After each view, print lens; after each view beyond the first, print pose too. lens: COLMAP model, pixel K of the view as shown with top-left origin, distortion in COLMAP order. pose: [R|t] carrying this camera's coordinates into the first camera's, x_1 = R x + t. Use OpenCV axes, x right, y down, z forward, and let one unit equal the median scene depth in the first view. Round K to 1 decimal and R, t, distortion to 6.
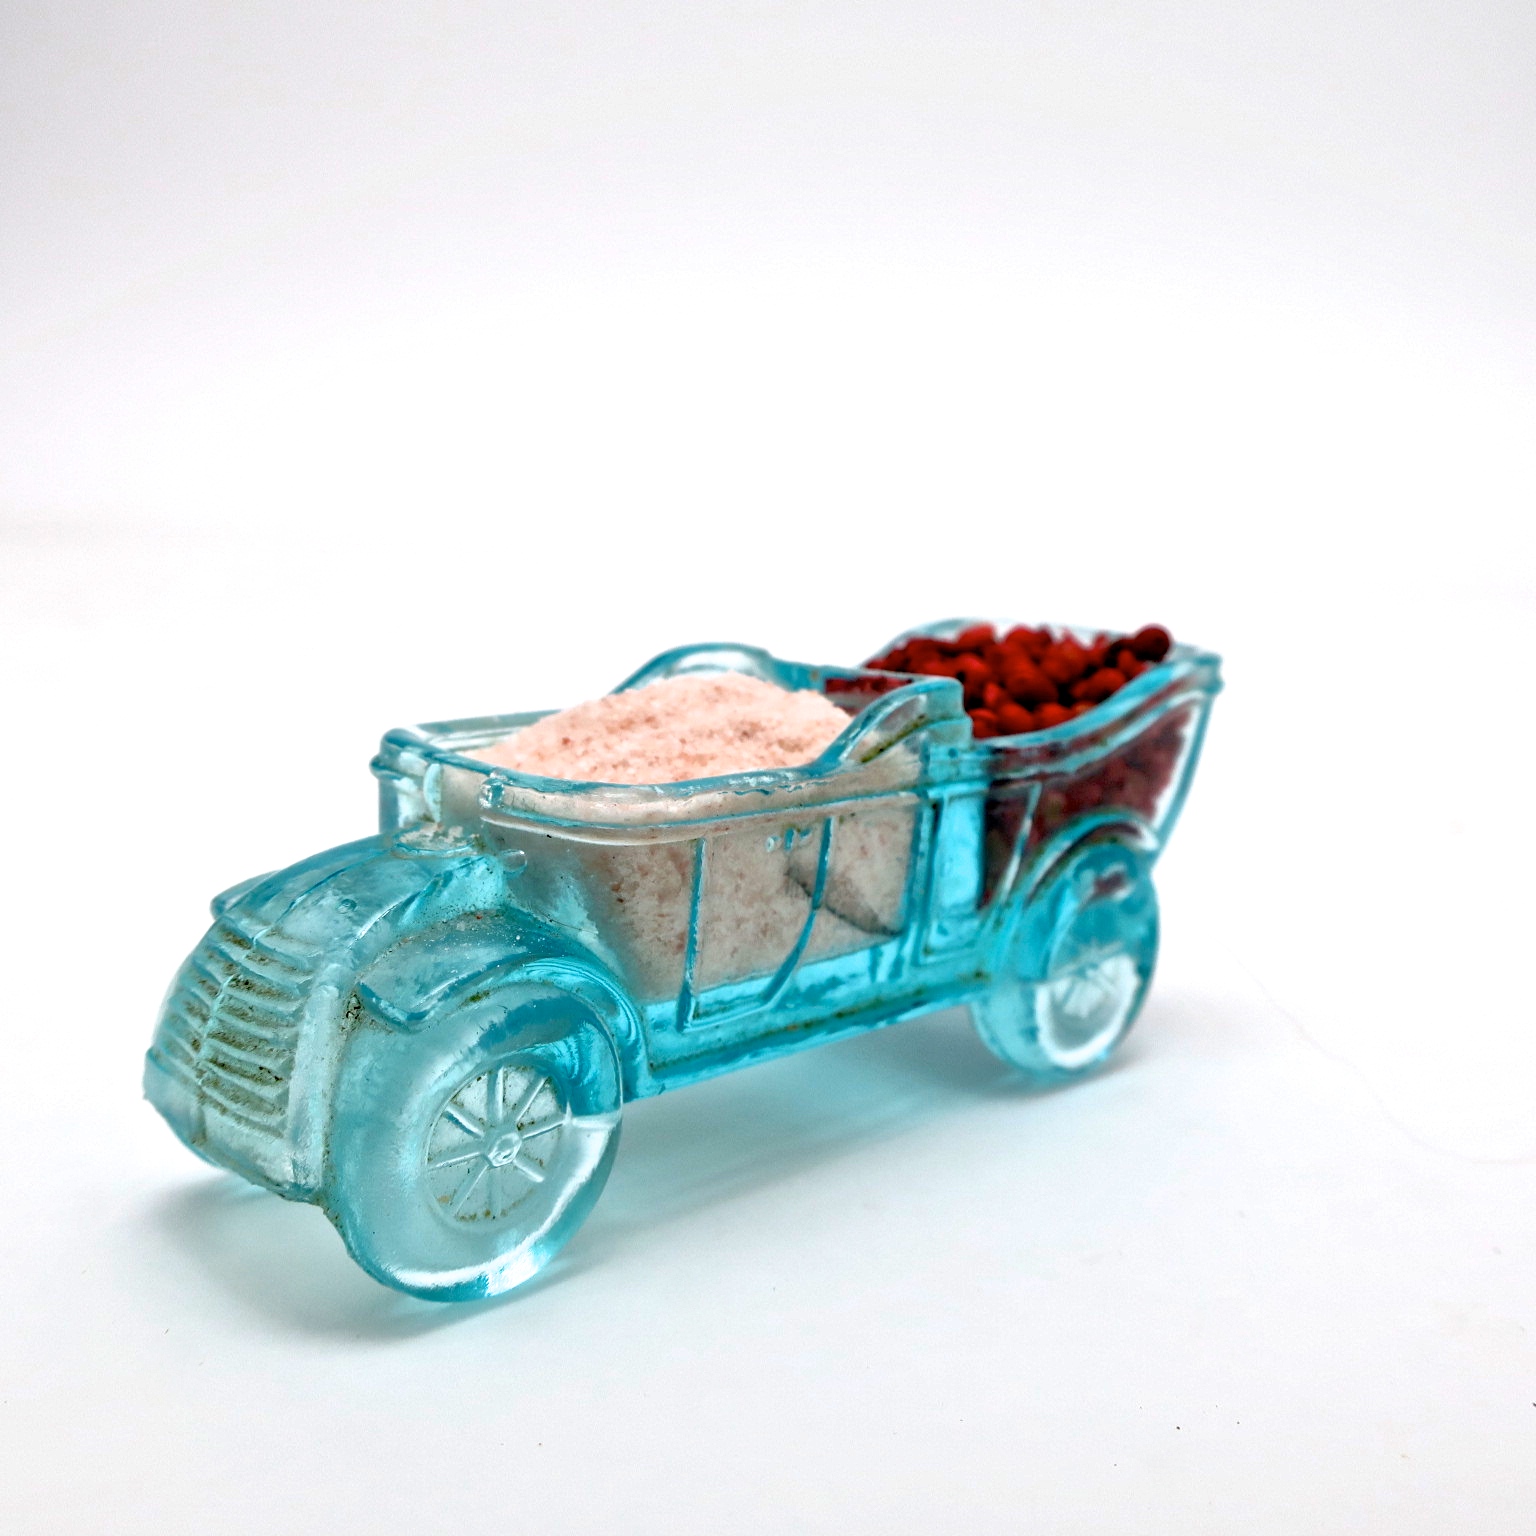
lens RADIAL K [[2060.9, 0, 770.0], [0, 2060.9, 769.2], [0, 0, 1]] dist [-0.003259, 0.000000]
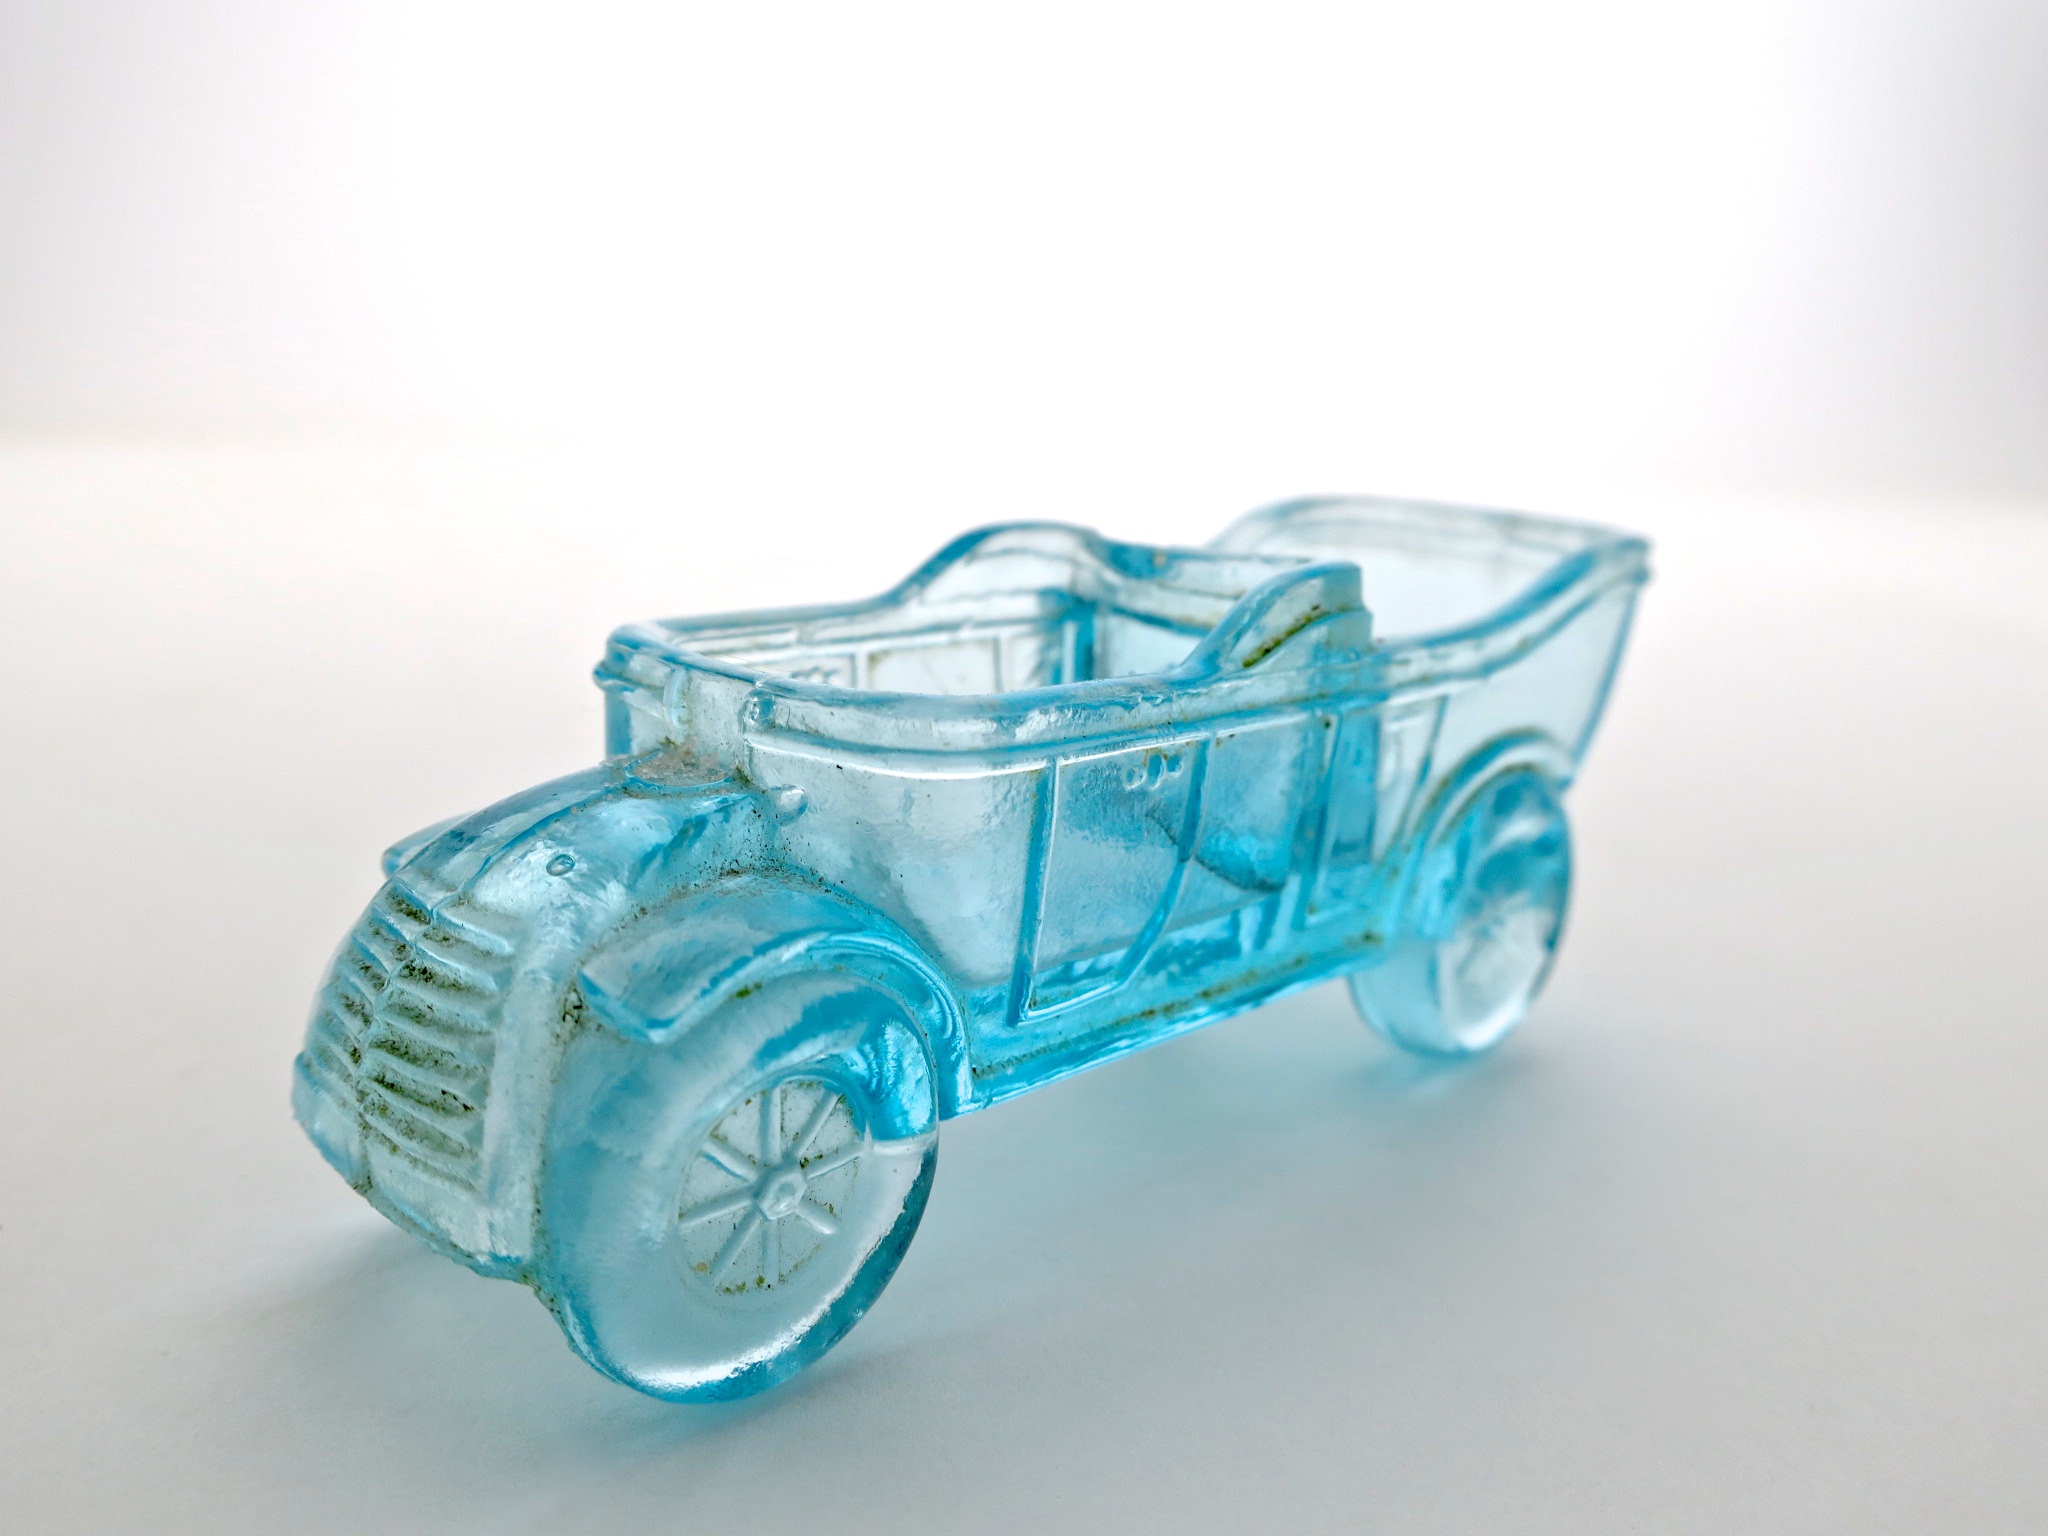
lens RADIAL K [[1823.2, 0, 1019.4], [0, 1823.2, 767.3], [0, 0, 1]] dist [-0.012449, 0.024065]
pose [[0.999425, -0.004102, 0.033650, -0.064661], [0.002780, 0.999225, 0.039263, 0.007216], [-0.033785, -0.039147, 0.998662, 0.348660]]
